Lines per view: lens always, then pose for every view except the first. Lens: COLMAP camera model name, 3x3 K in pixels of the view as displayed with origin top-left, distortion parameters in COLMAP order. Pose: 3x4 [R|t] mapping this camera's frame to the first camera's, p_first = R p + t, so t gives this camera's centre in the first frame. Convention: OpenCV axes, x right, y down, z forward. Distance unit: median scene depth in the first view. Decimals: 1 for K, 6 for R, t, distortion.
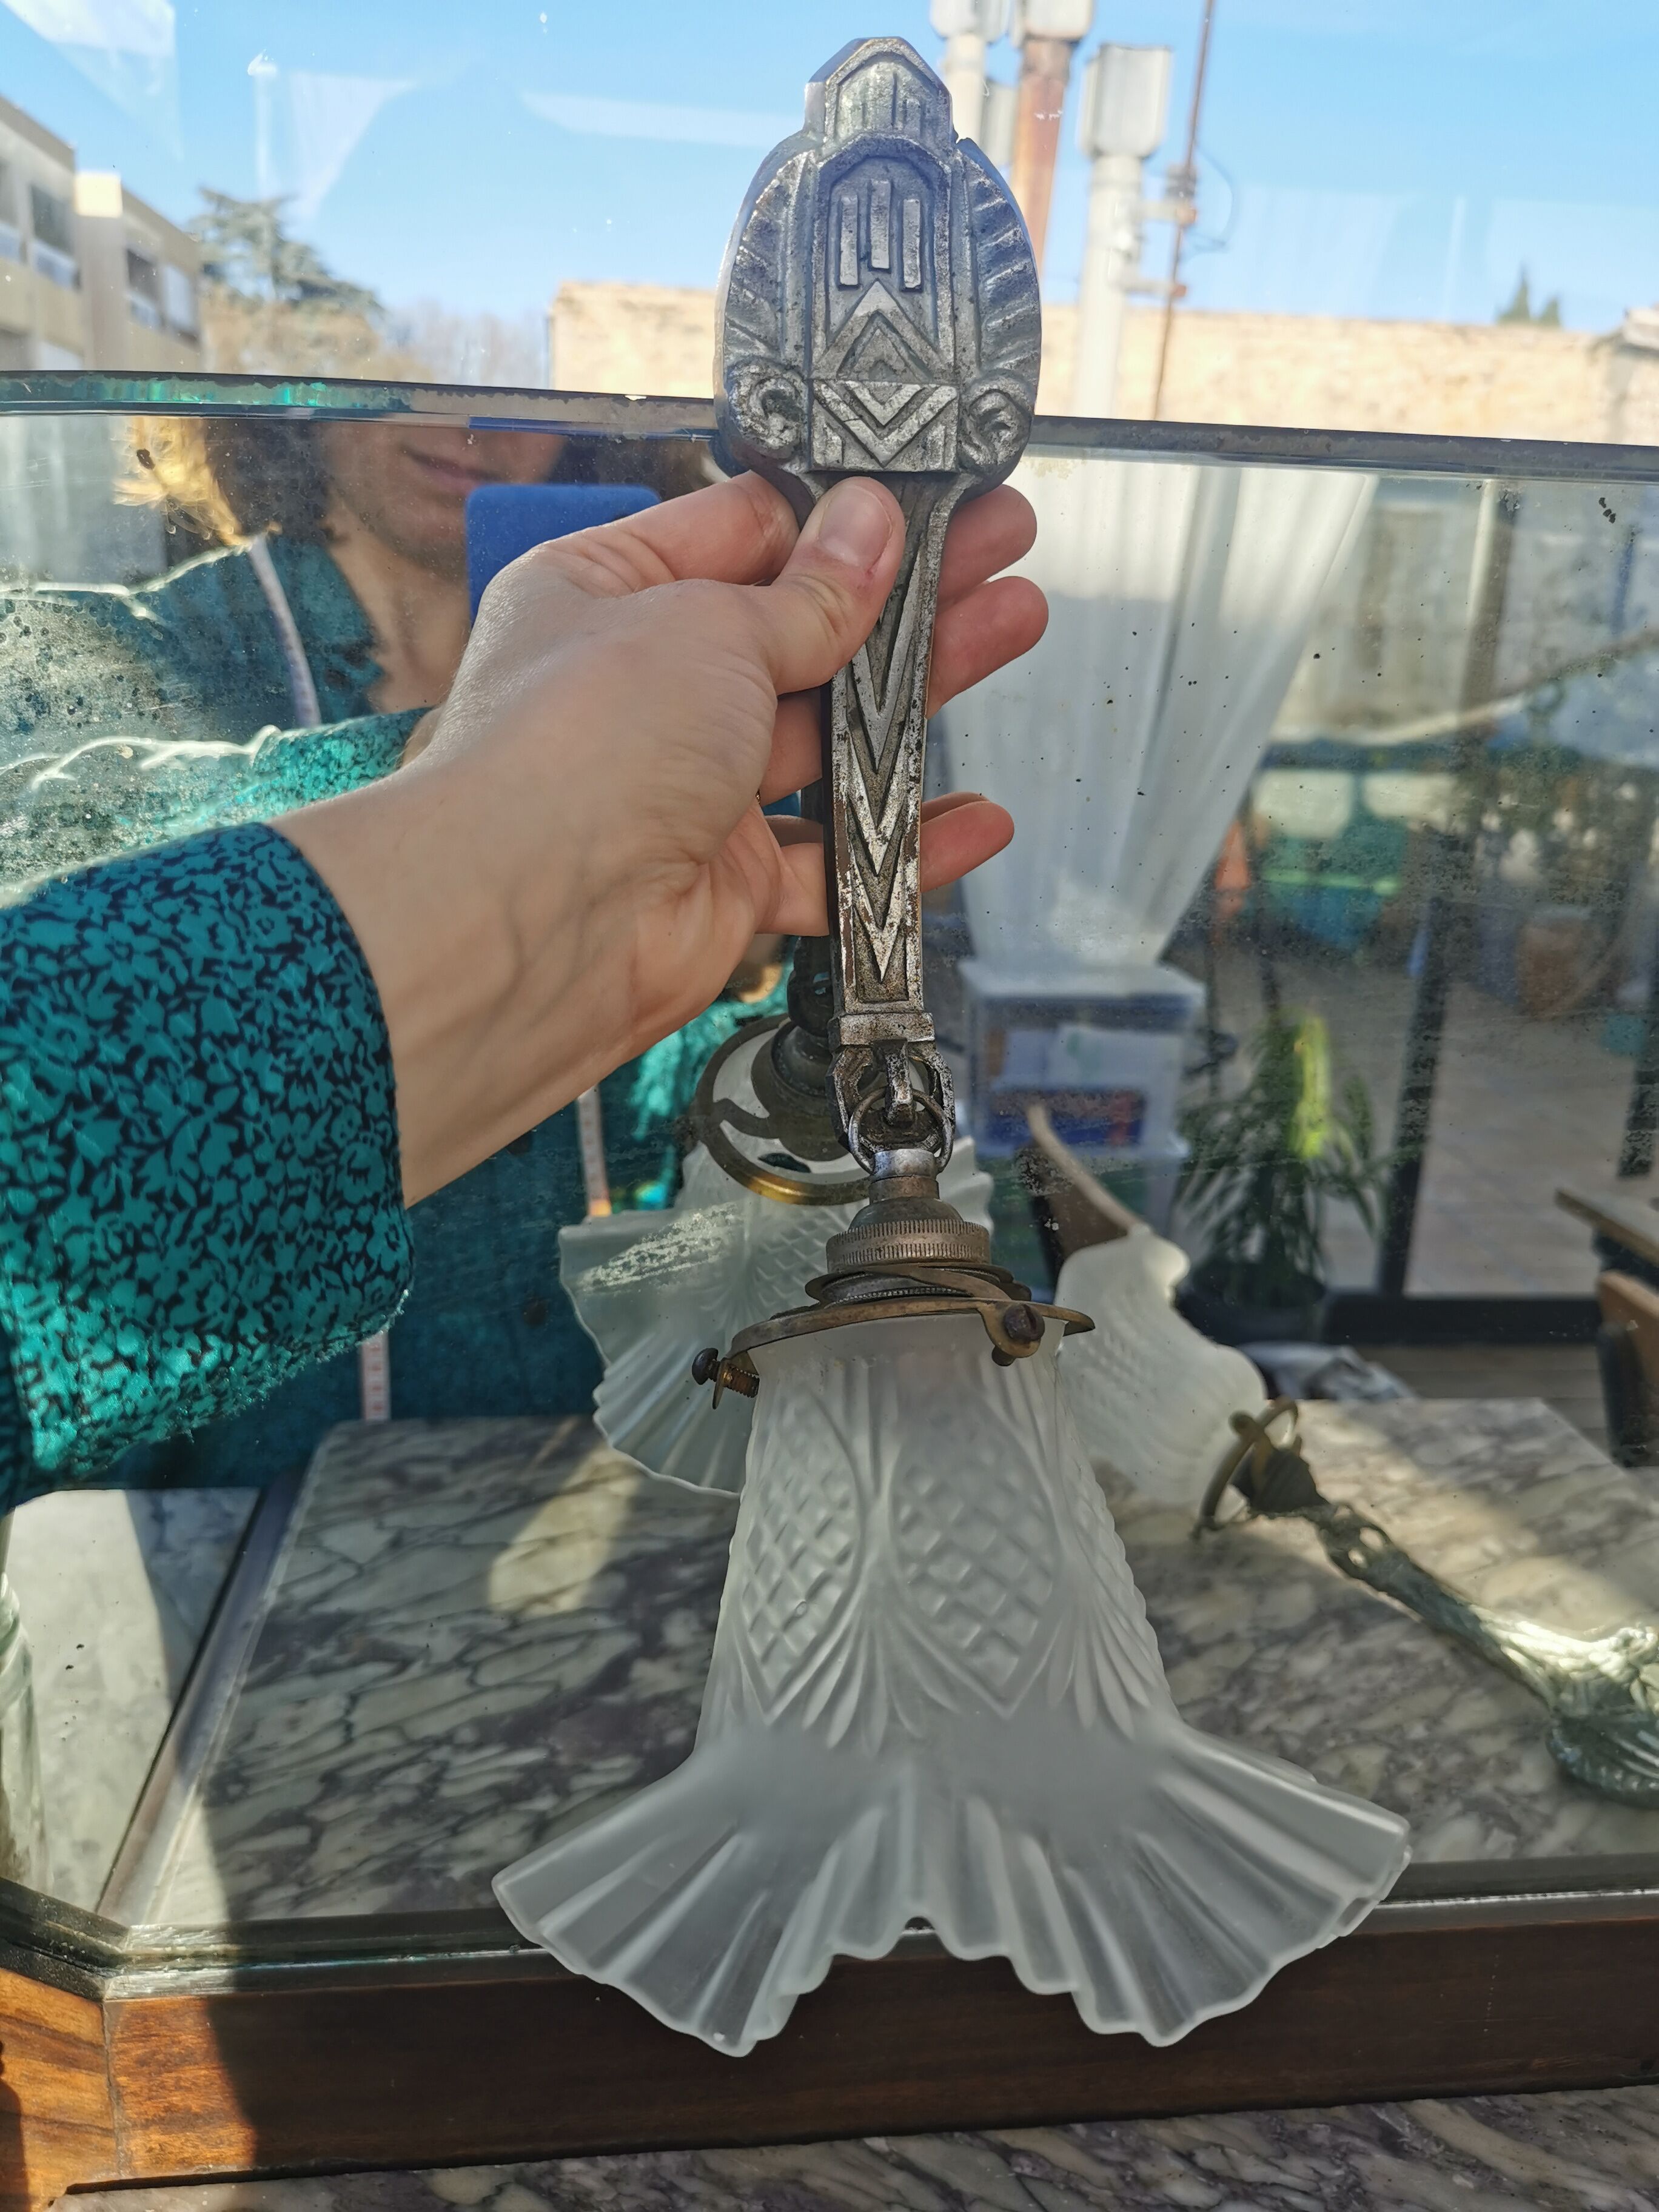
lens RADIAL K [[1751.9, 0, 835.3], [0, 1751.9, 1115.5], [0, 0, 1]] dist [0.022921, -0.030844]
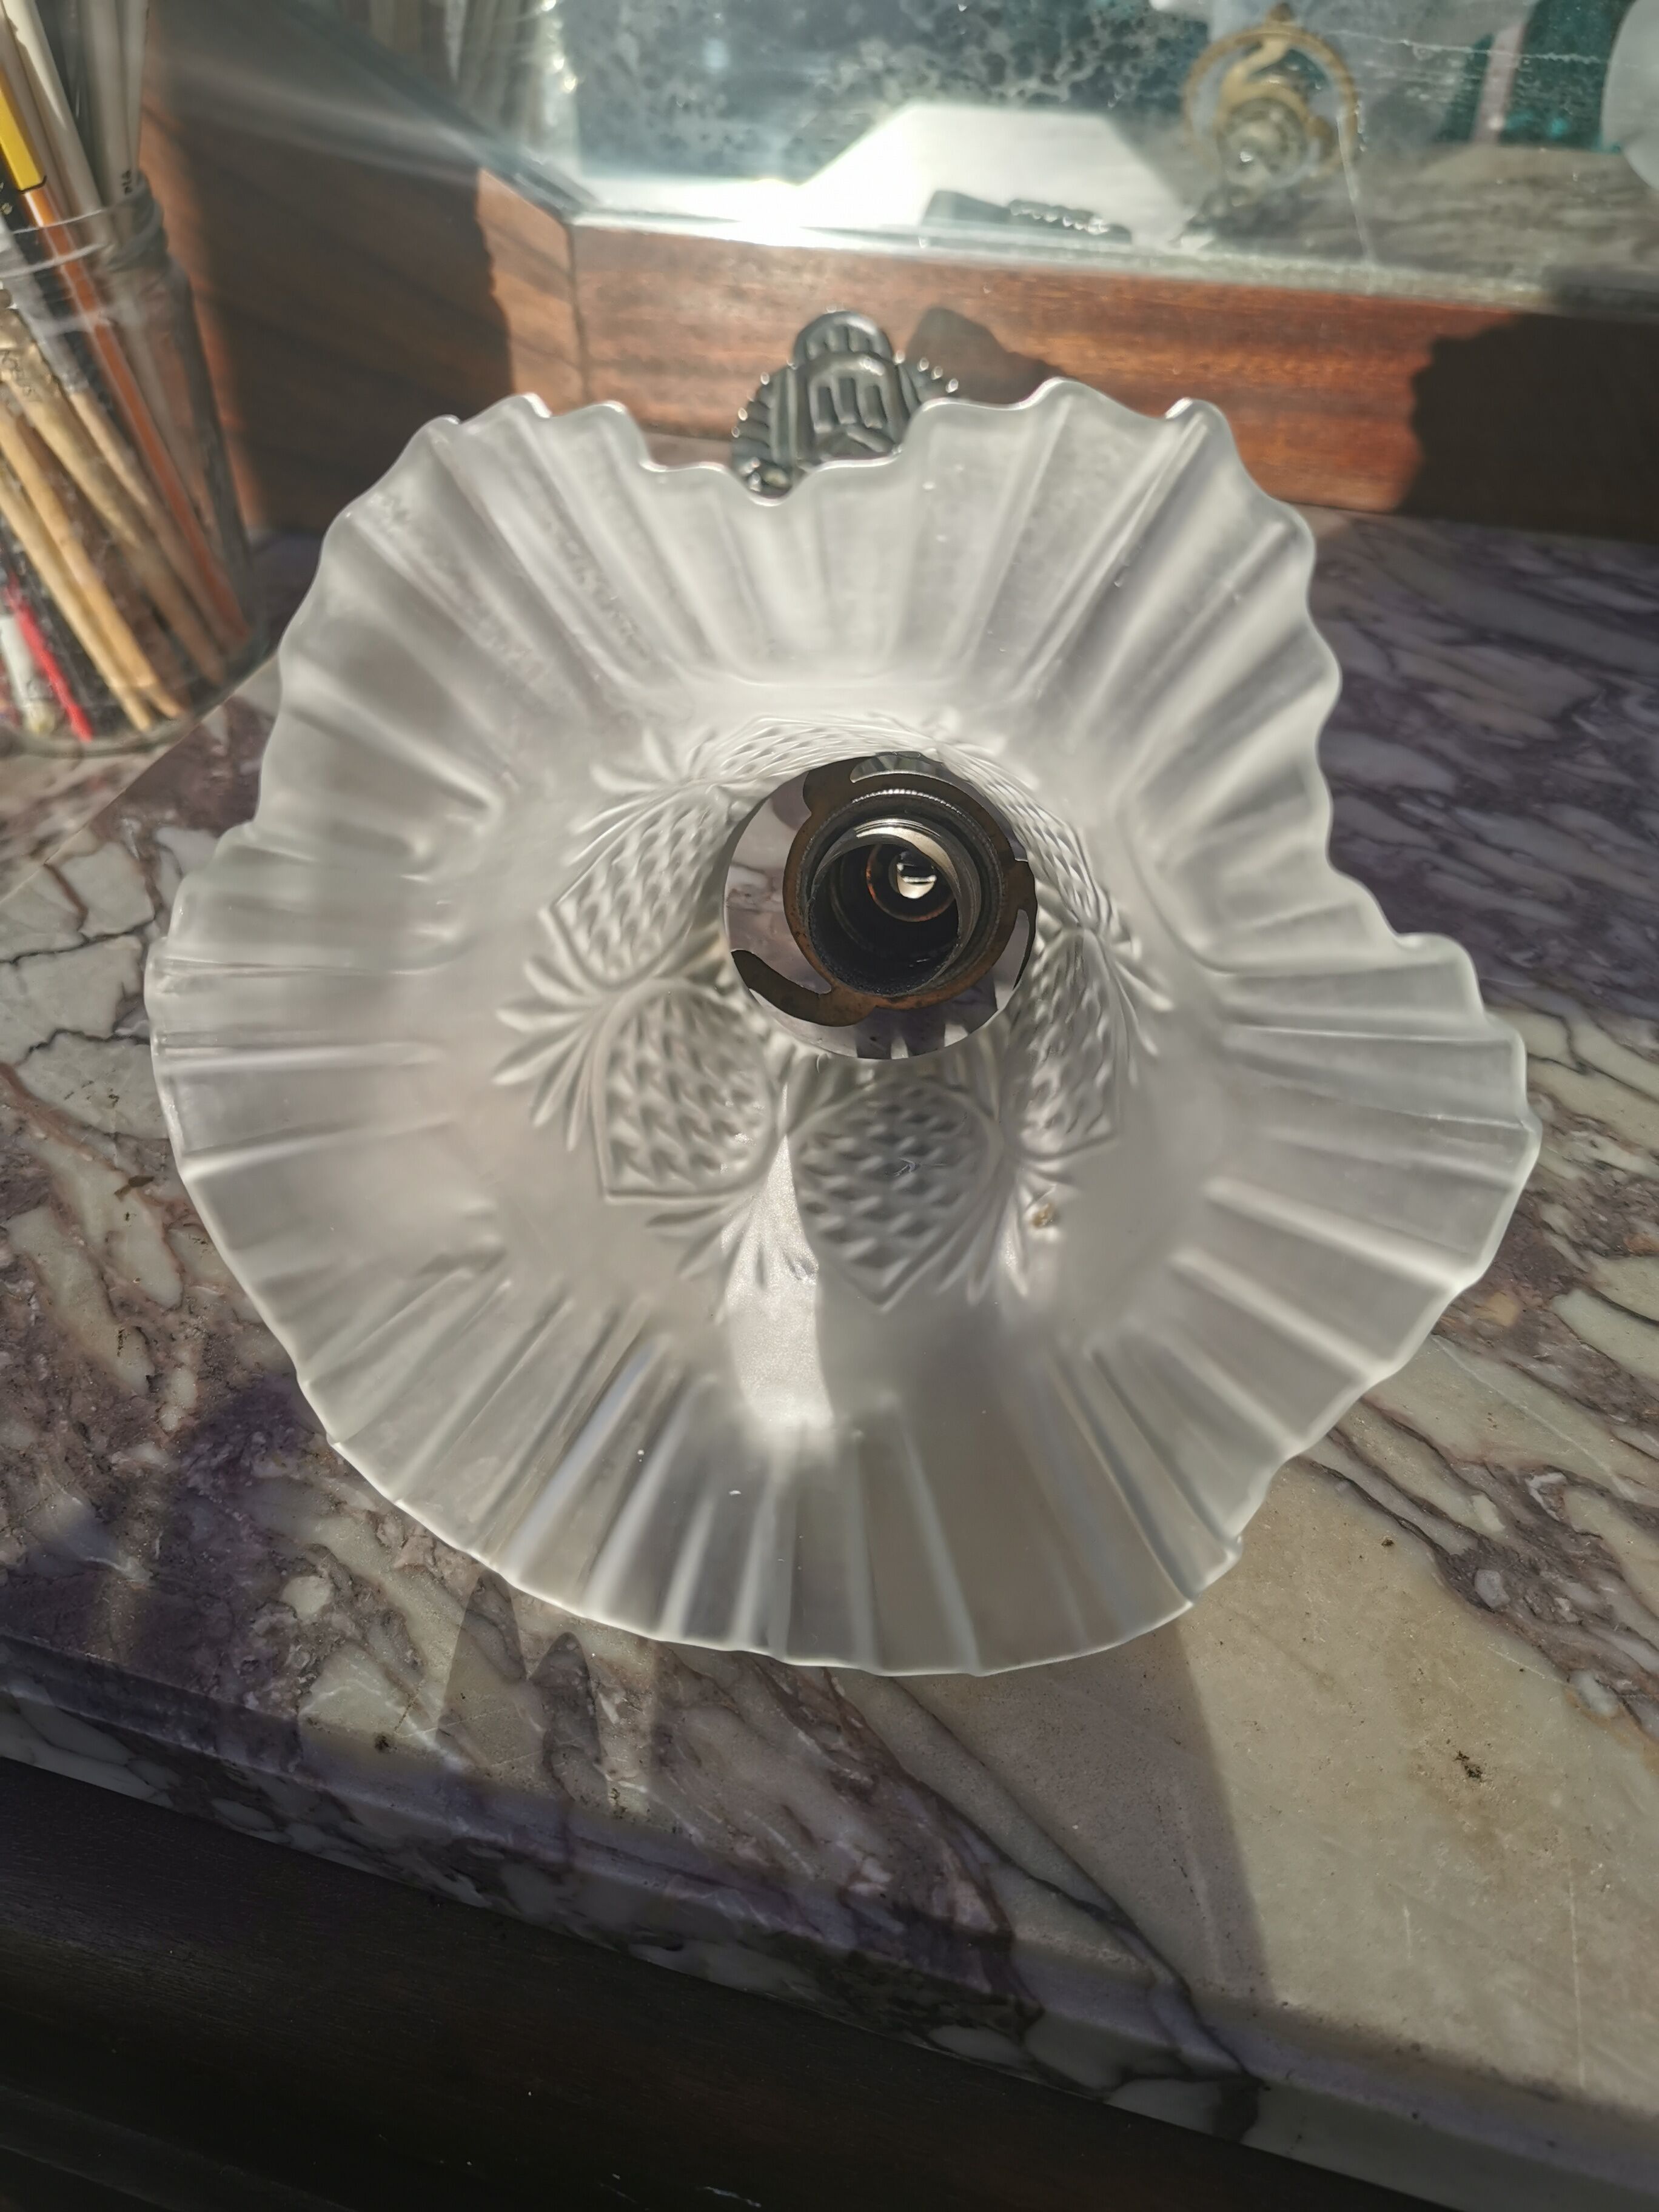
lens RADIAL K [[1751.9, 0, 815.3], [0, 1751.9, 1126.7], [0, 0, 1]] dist [0.022921, -0.030844]
pose [[0.913576, 0.236095, -0.331117, 0.227918], [-0.076877, 0.899802, 0.429473, 0.488296], [0.399336, -0.366901, 0.840187, -0.104948]]
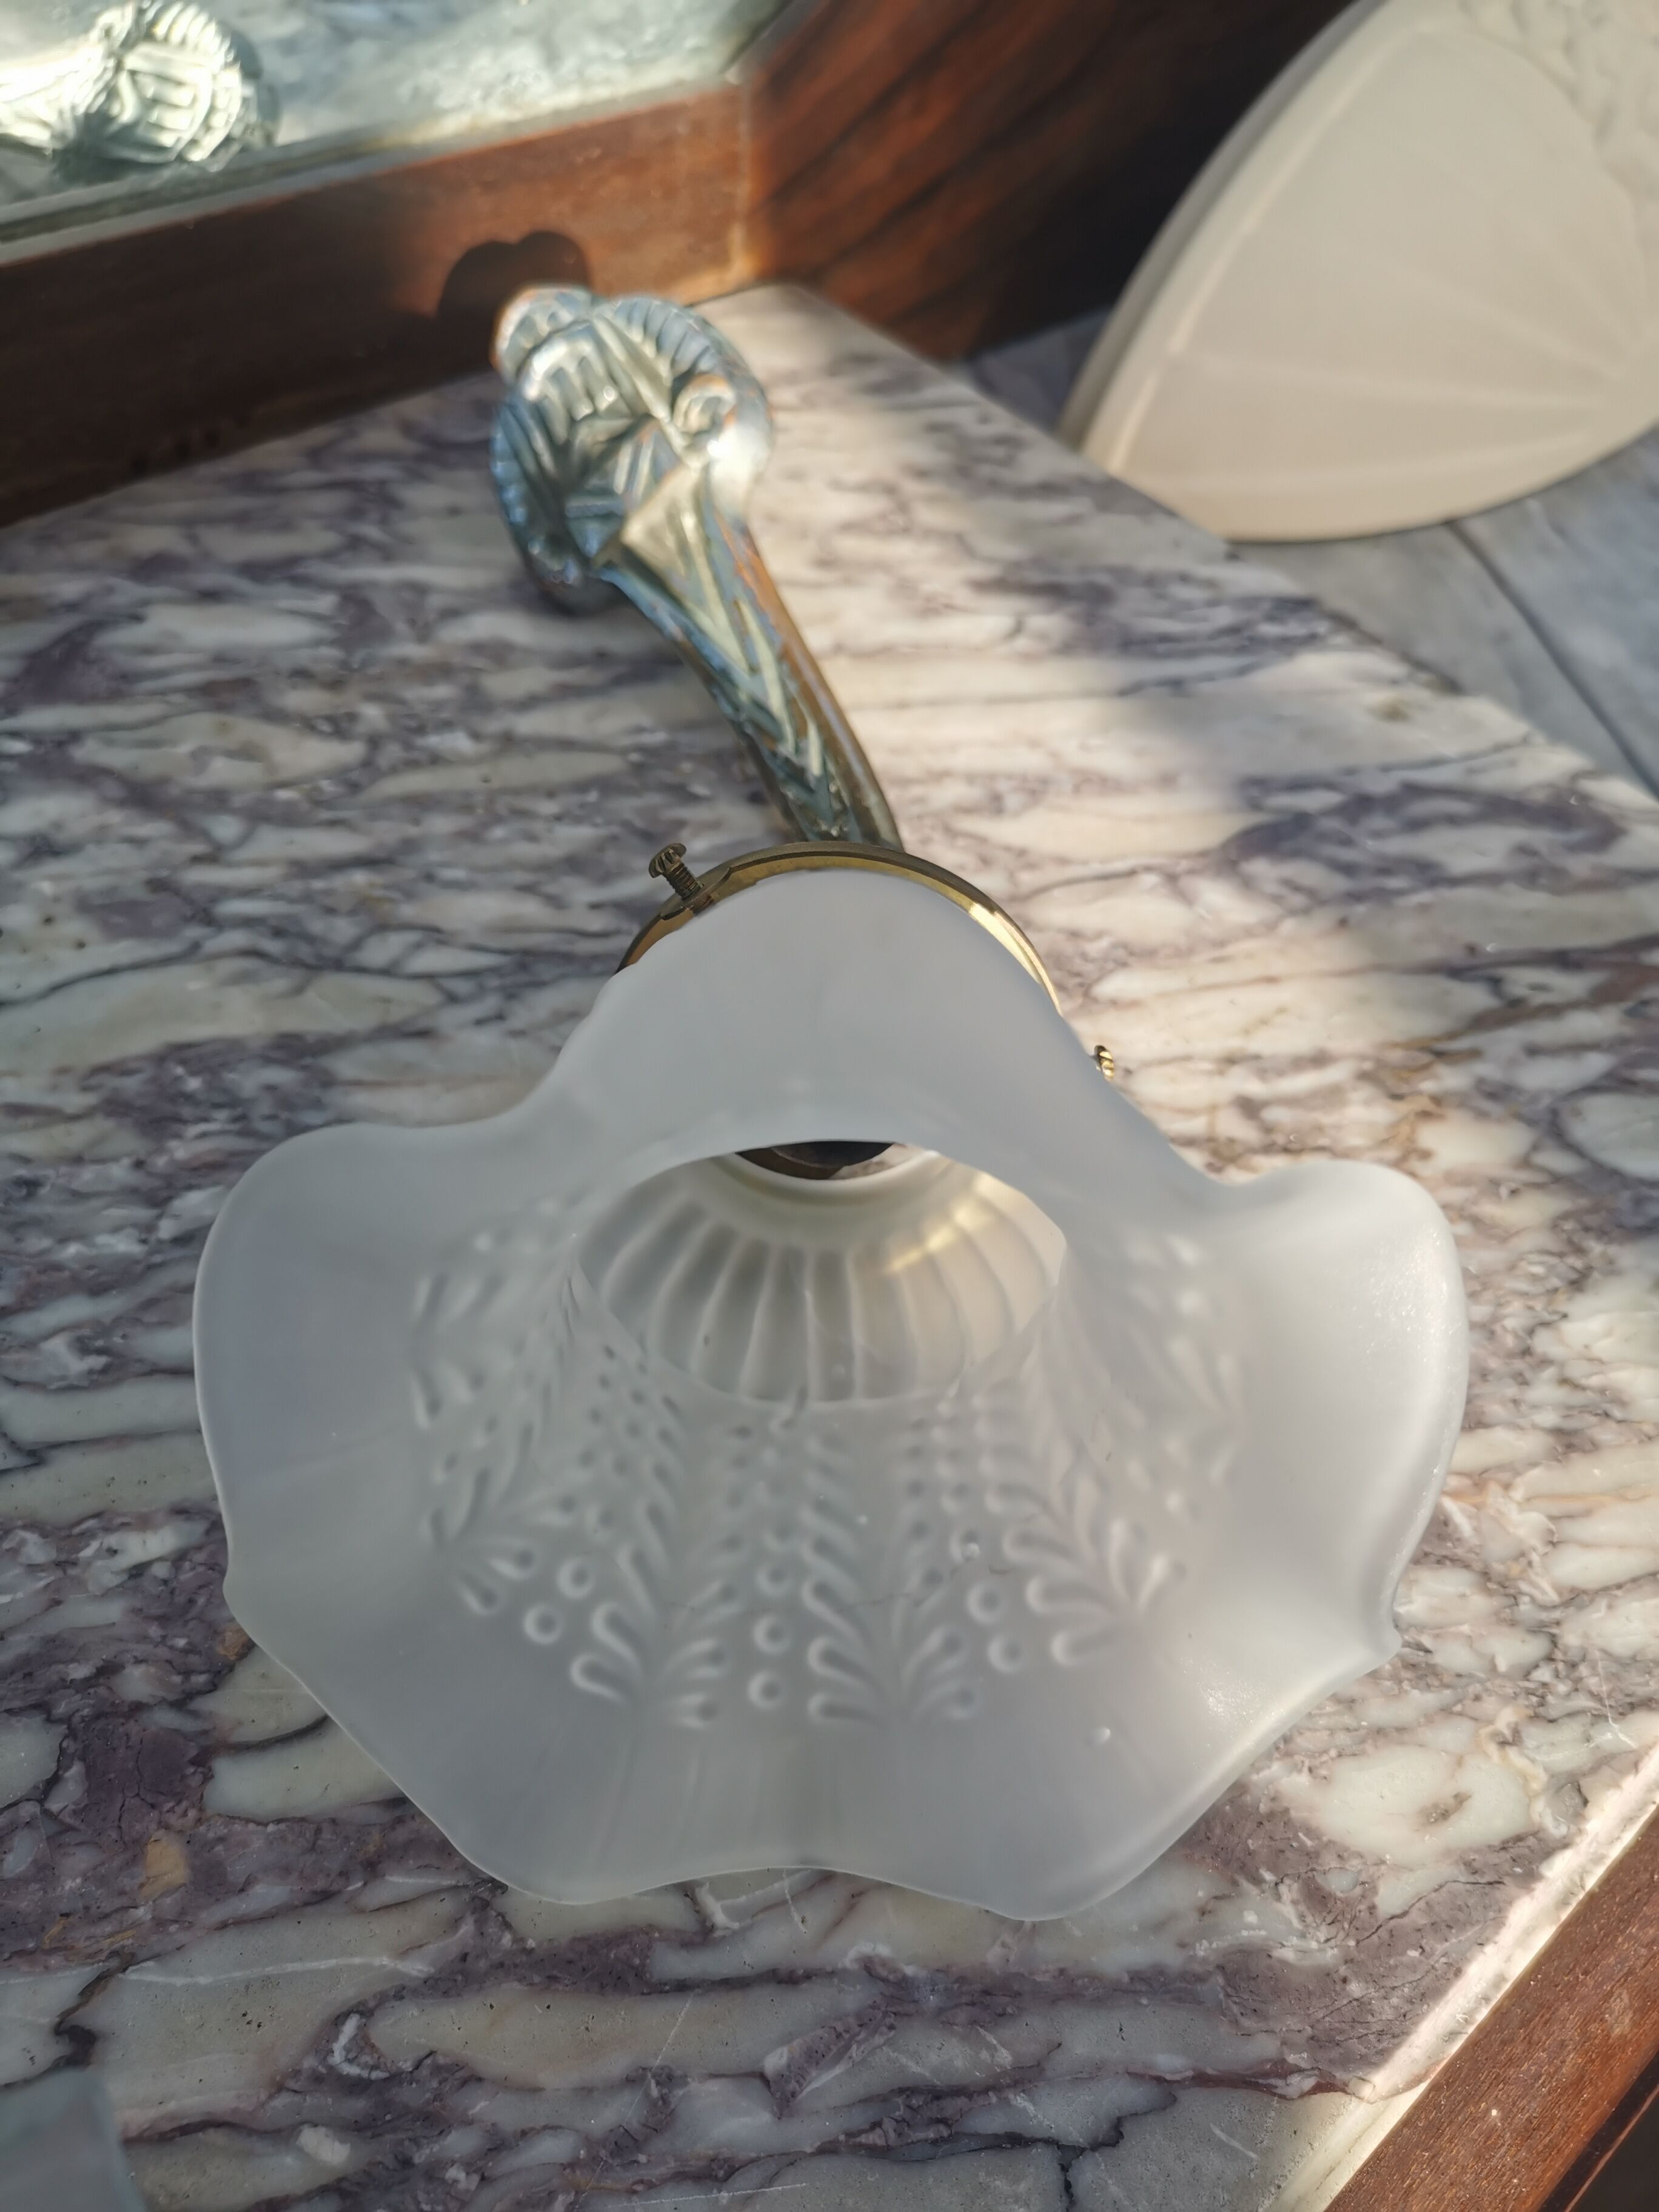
lens RADIAL K [[1751.9, 0, 825.9], [0, 1751.9, 1119.5], [0, 0, 1]] dist [0.022921, -0.030844]
pose [[0.827912, -0.412748, 0.379737, 0.305091], [0.129080, 0.799114, 0.587159, 0.365616], [-0.545802, -0.437100, 0.714873, 0.102128]]
